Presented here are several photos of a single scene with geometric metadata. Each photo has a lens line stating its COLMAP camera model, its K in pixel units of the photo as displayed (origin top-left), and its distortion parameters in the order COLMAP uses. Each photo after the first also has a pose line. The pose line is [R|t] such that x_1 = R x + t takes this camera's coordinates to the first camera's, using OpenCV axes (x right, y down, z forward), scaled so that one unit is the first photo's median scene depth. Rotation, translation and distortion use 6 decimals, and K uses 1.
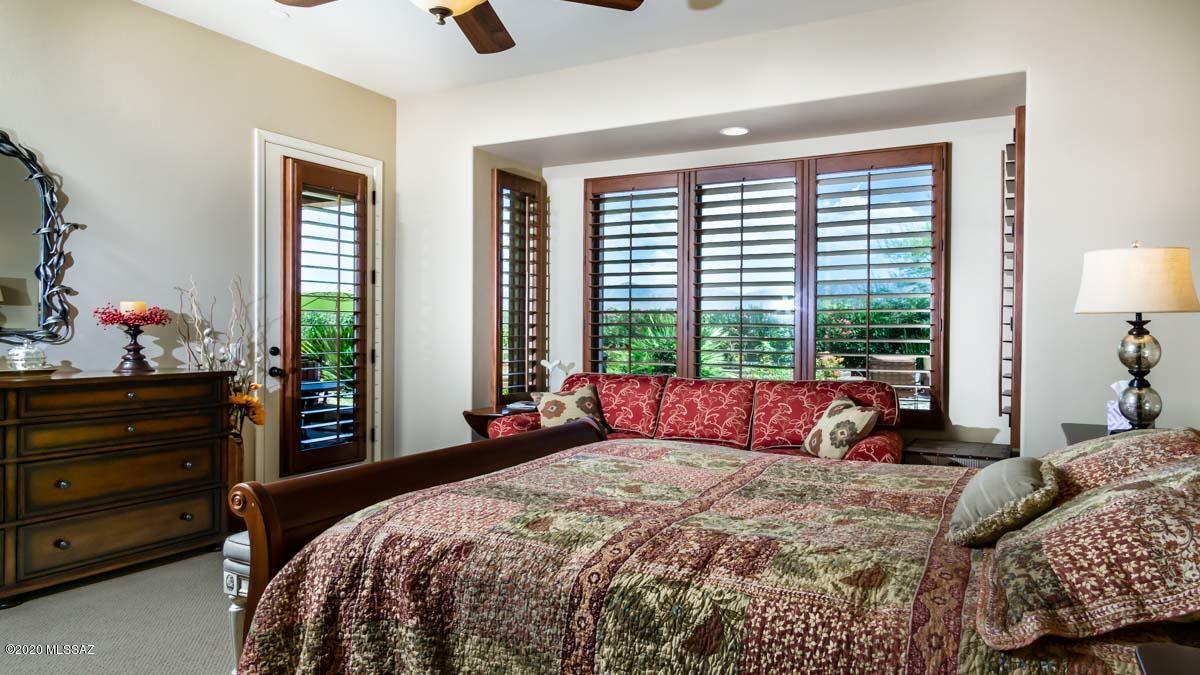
lens RADIAL K [[766.9, 0, 601.7], [0, 766.9, 332.4], [0, 0, 1]] dist [-0.006157, -0.000450]
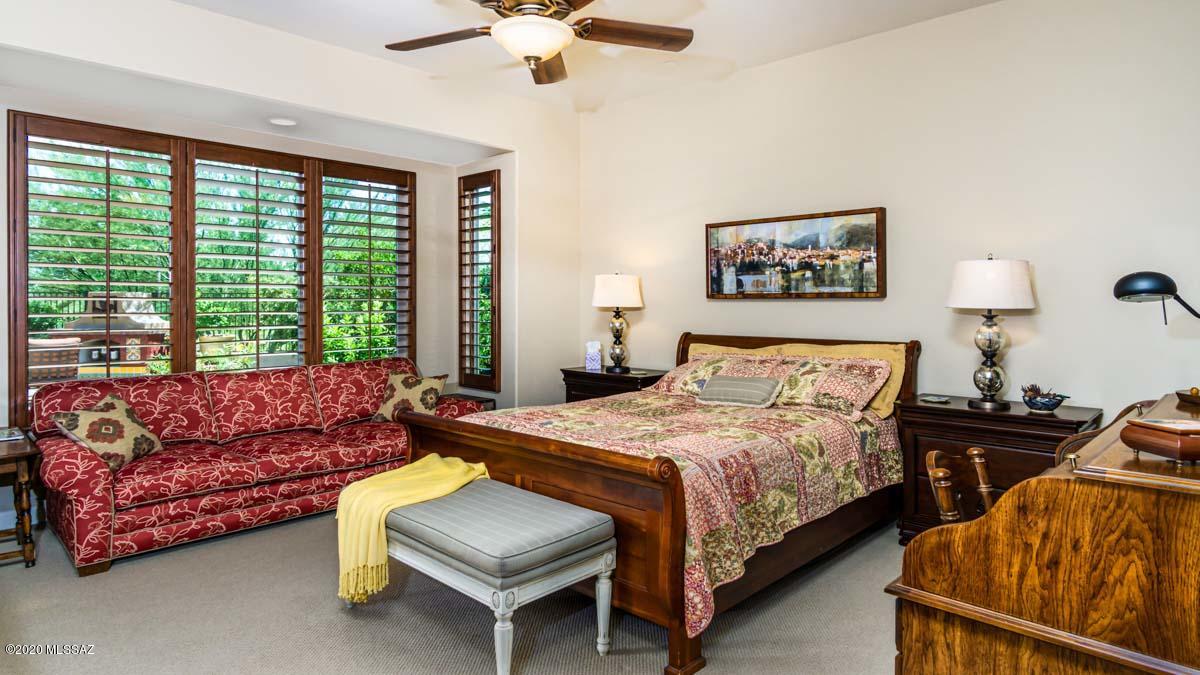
lens RADIAL K [[766.9, 0, 601.1], [0, 766.9, 335.7], [0, 0, 1]] dist [-0.006157, -0.000450]
pose [[0.196816, -0.037004, 0.979742, -0.737882], [0.020824, 0.999220, 0.033556, -0.005768], [-0.980219, 0.013798, 0.197433, 0.406400]]
